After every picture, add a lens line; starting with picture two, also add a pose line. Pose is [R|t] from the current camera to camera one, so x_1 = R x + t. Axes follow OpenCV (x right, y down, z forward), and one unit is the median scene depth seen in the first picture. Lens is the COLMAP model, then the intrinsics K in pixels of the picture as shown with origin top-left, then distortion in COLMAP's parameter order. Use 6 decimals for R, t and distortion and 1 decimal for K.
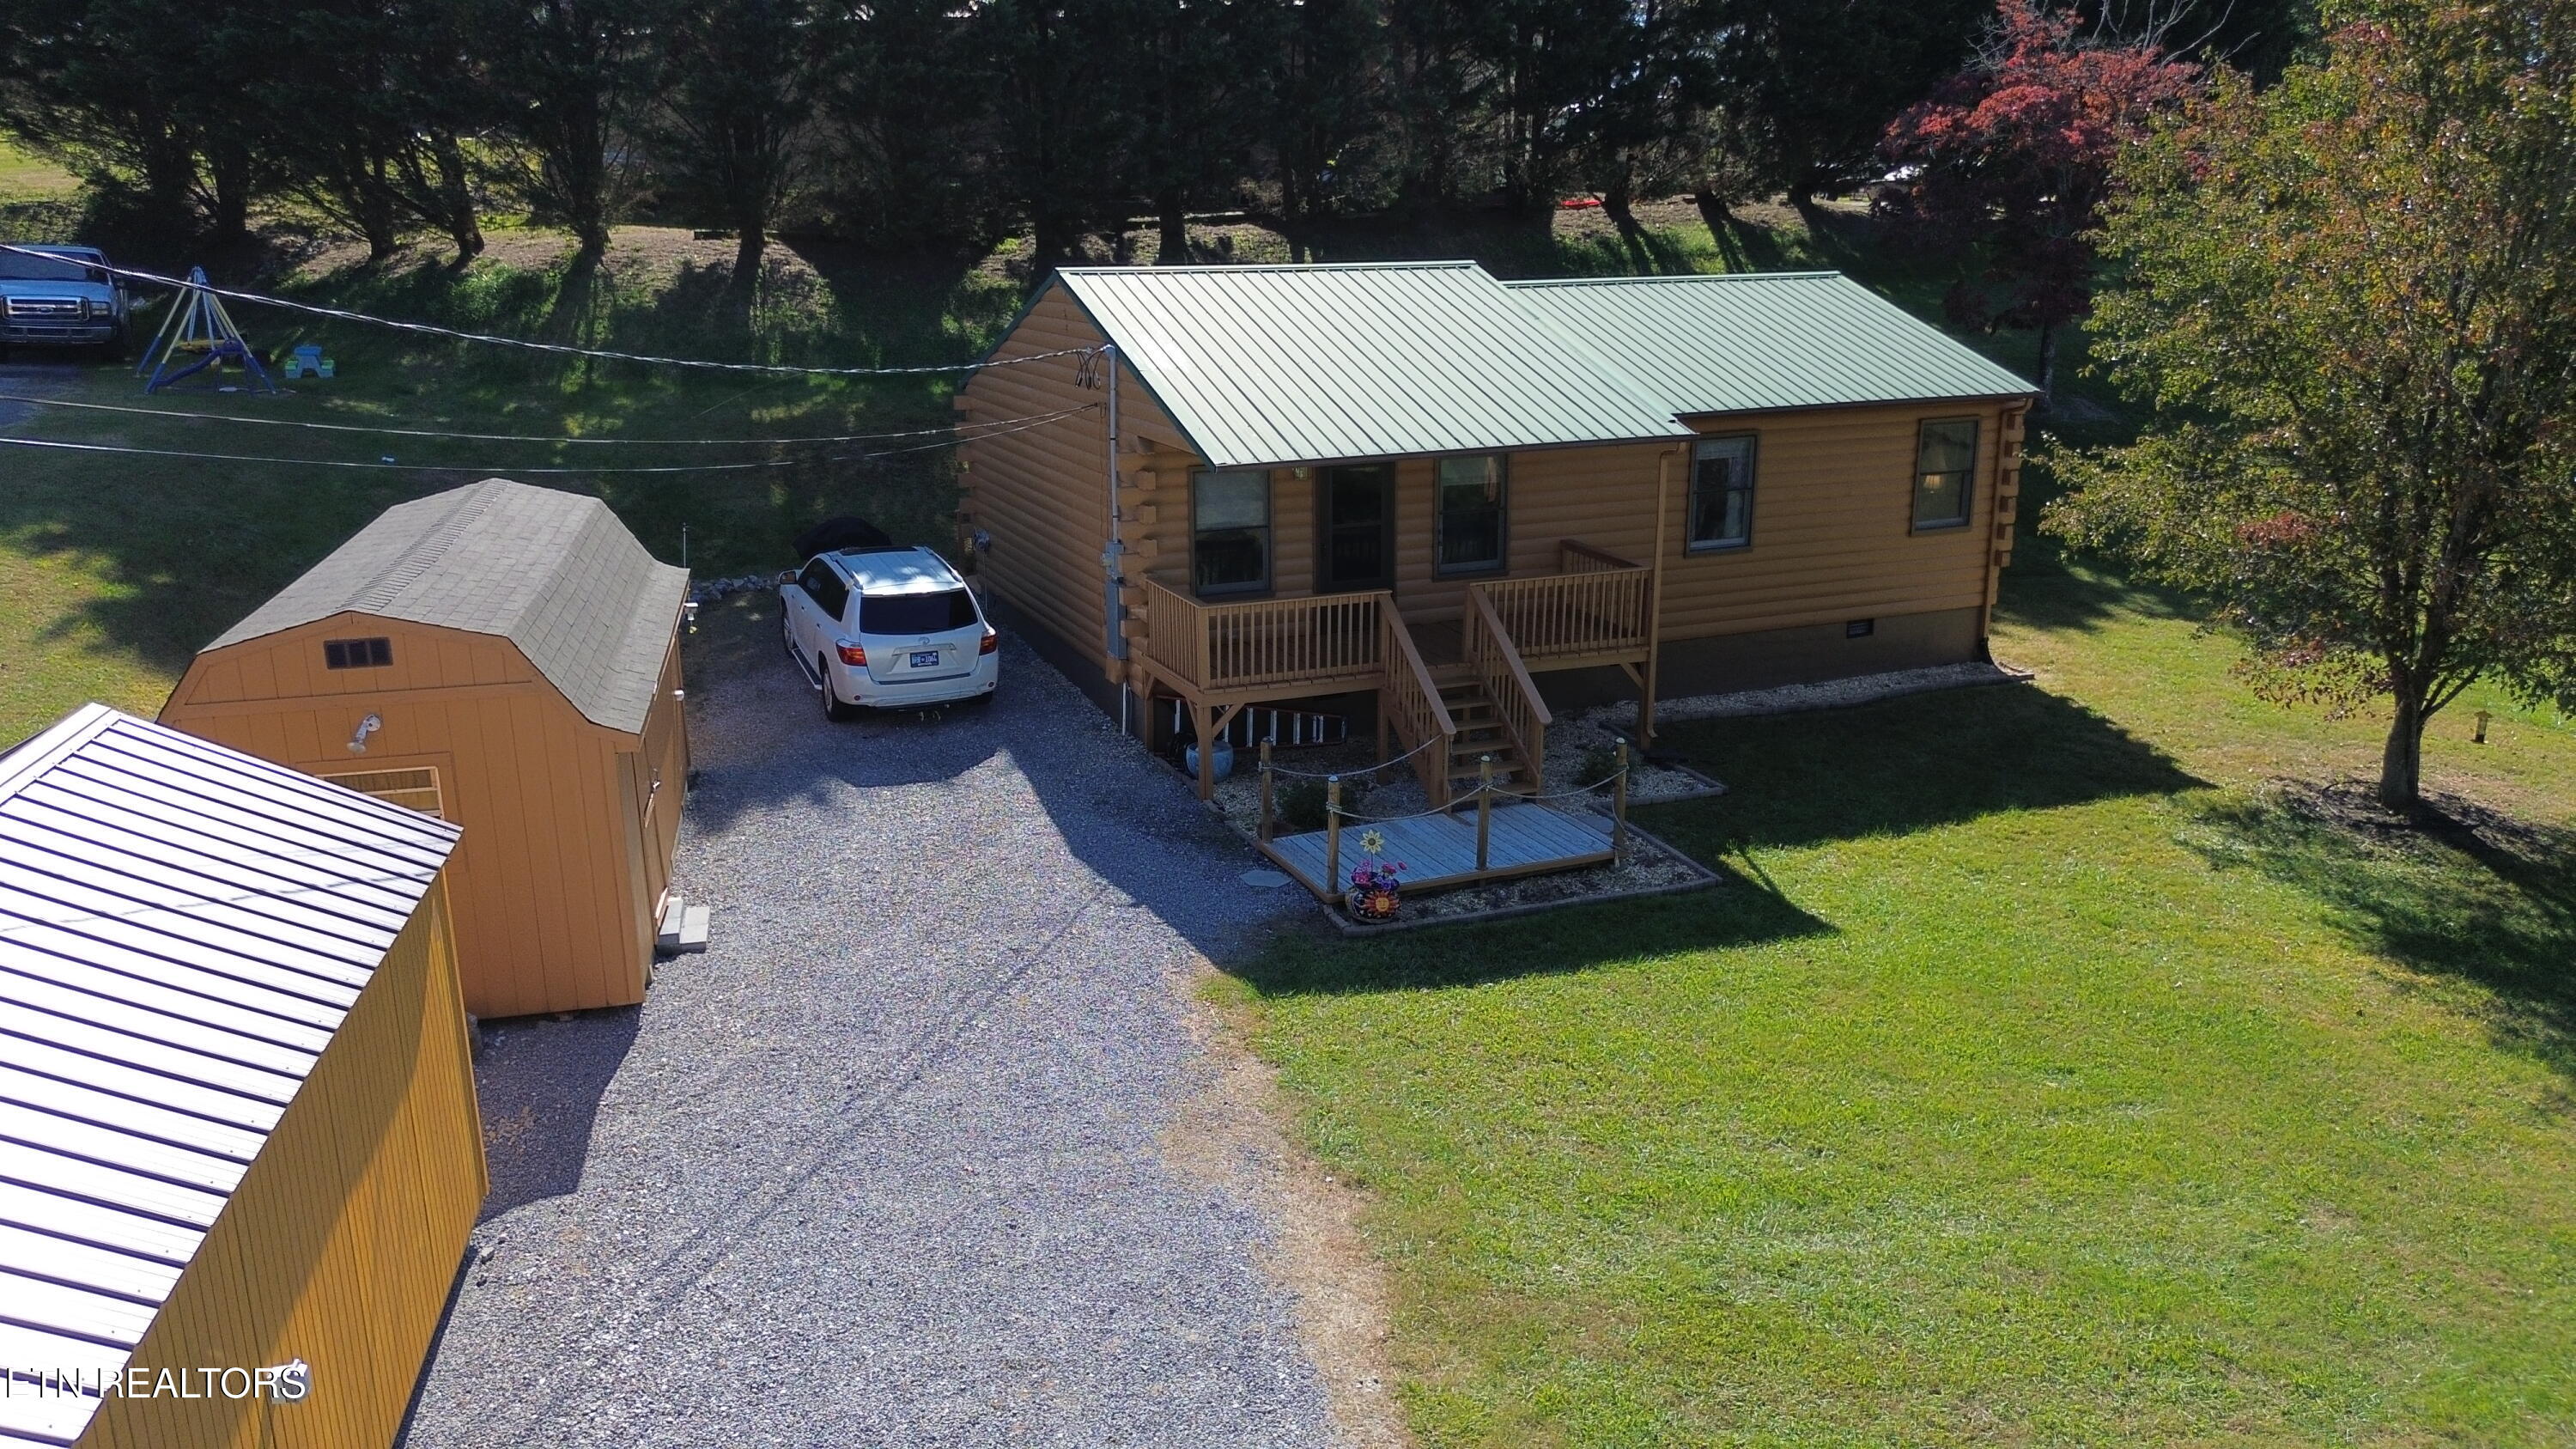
lens RADIAL K [[1803.9, 0, 1294.6], [0, 1803.9, 704.5], [0, 0, 1]] dist [0.035148, -0.057908]
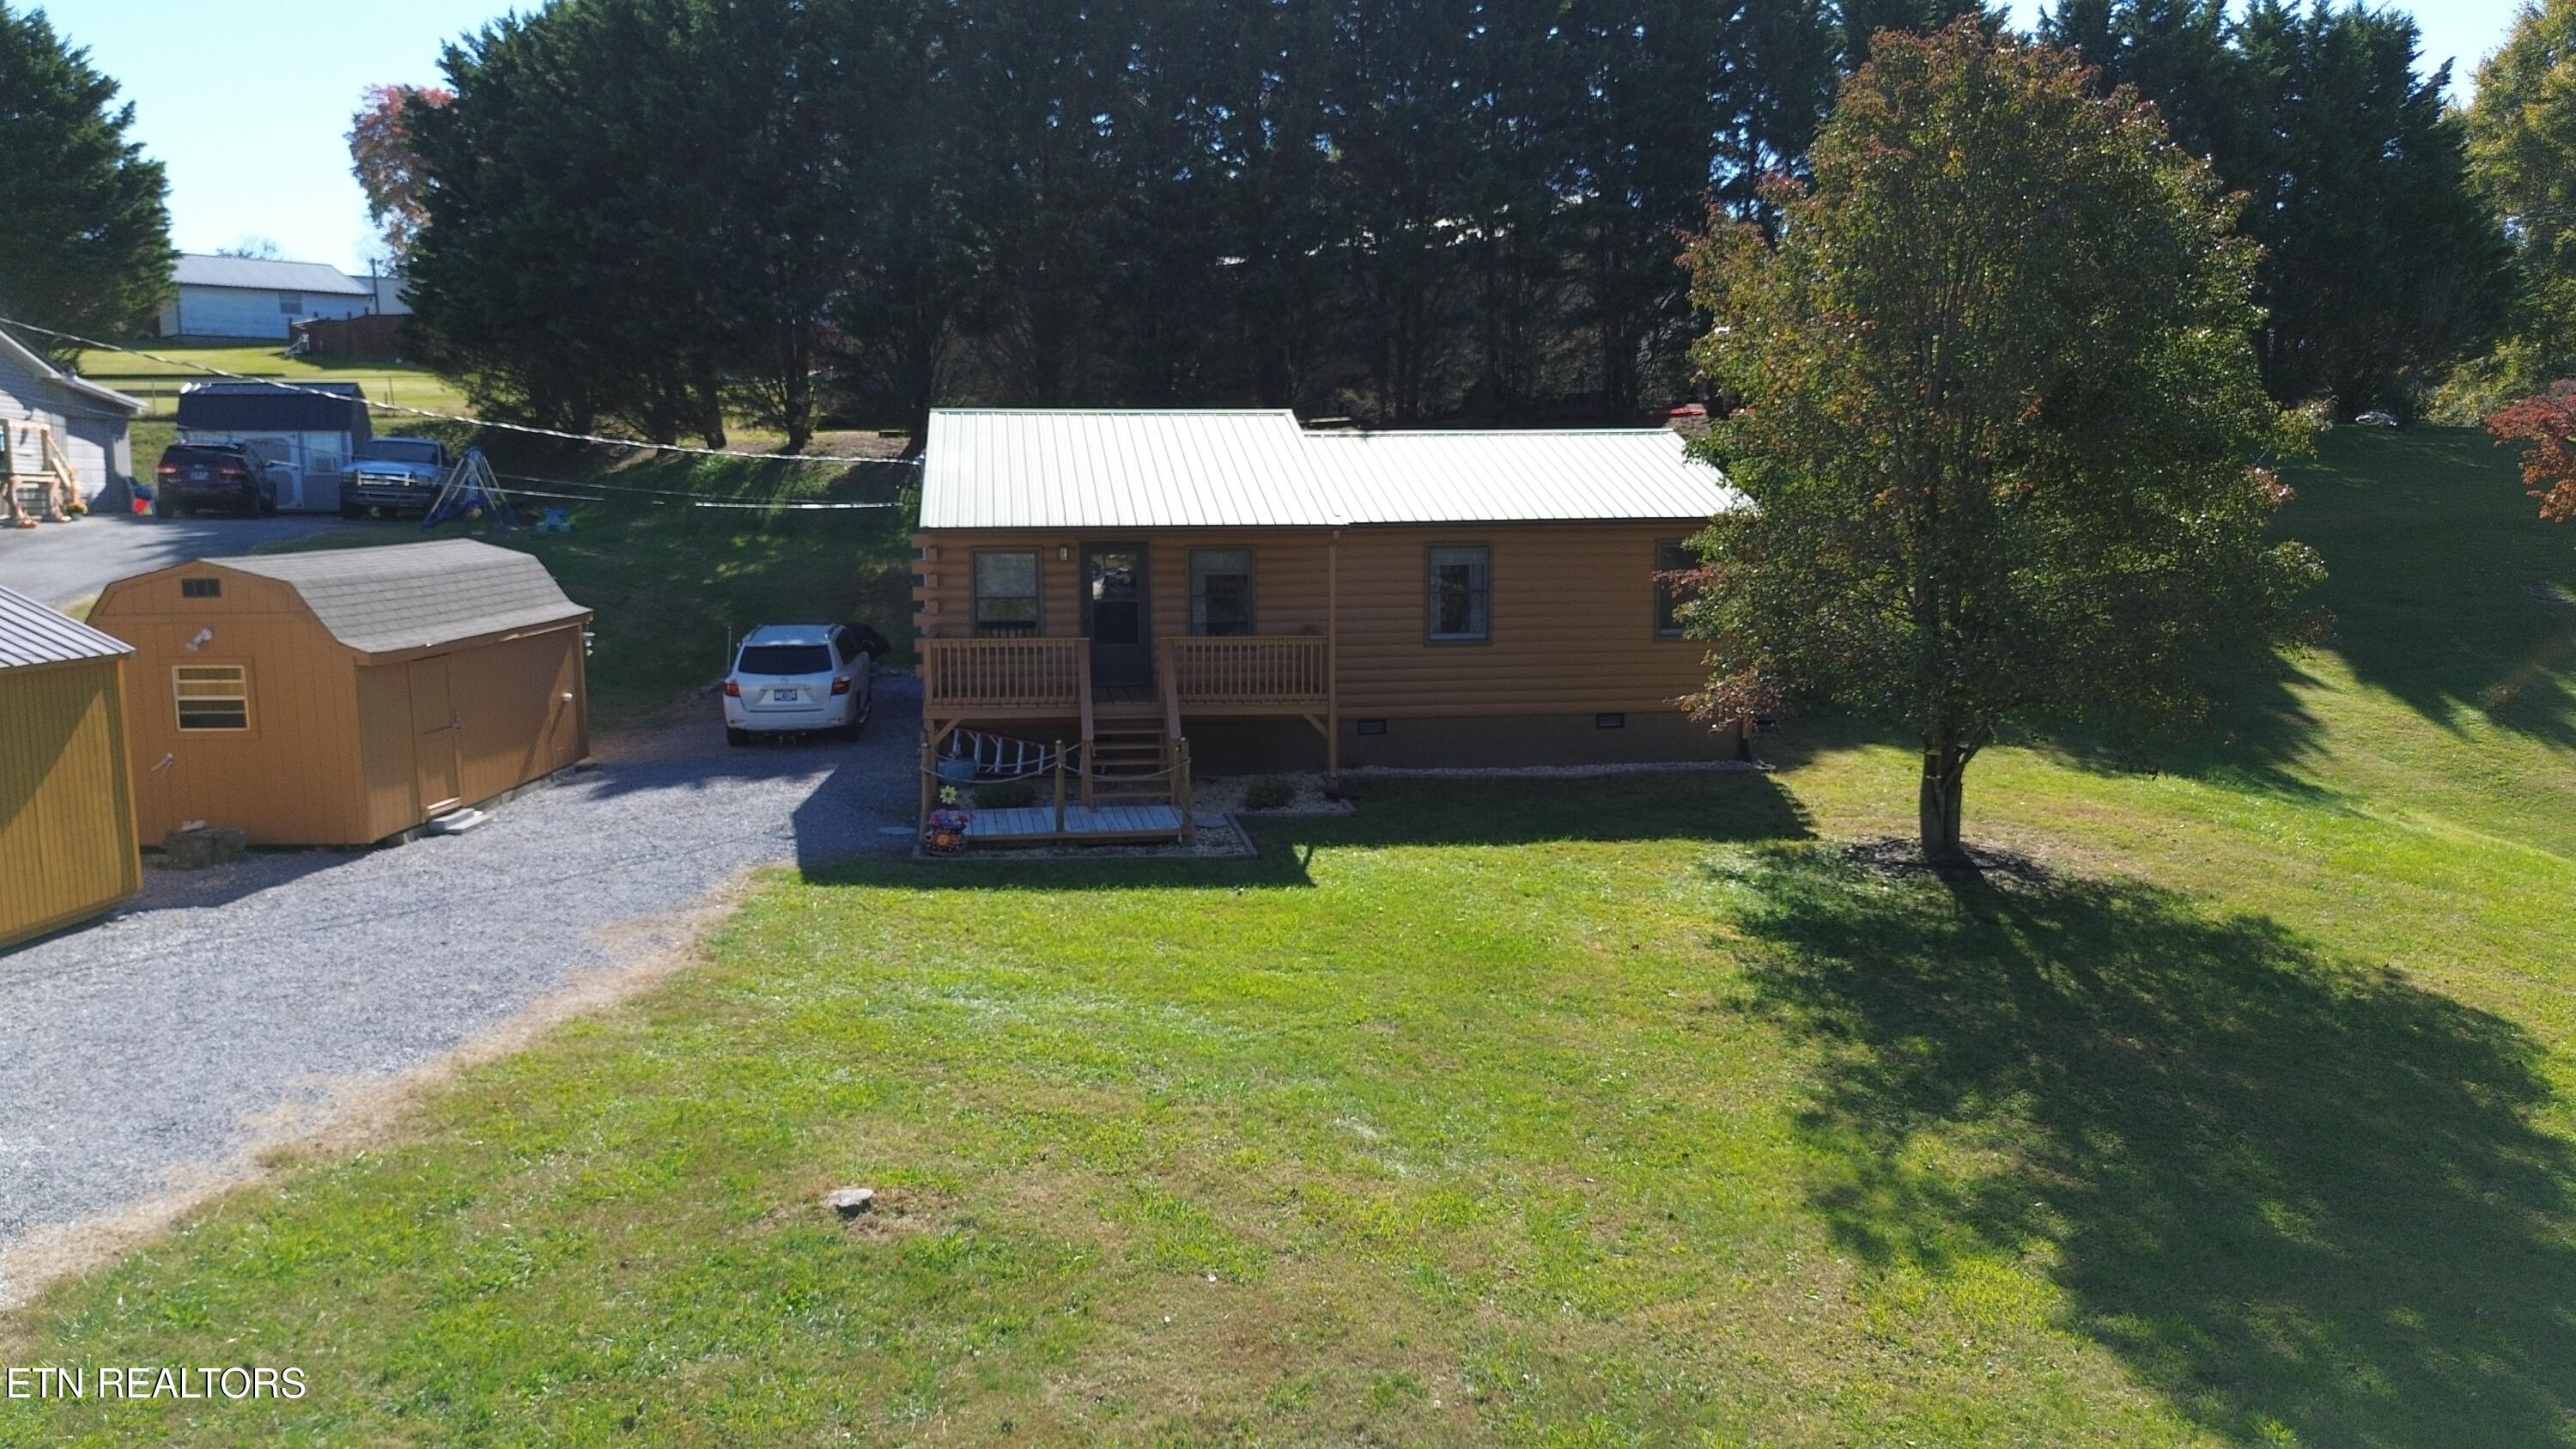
lens RADIAL K [[1770.7, 0, 1288.0], [0, 1770.7, 724.5], [0, 0, 1]] dist [0.063113, -0.104556]
pose [[0.969284, 0.033215, -0.243690, 0.459404], [-0.064681, 0.990386, -0.122279, 0.129366], [0.237286, 0.134285, 0.962114, -0.142637]]
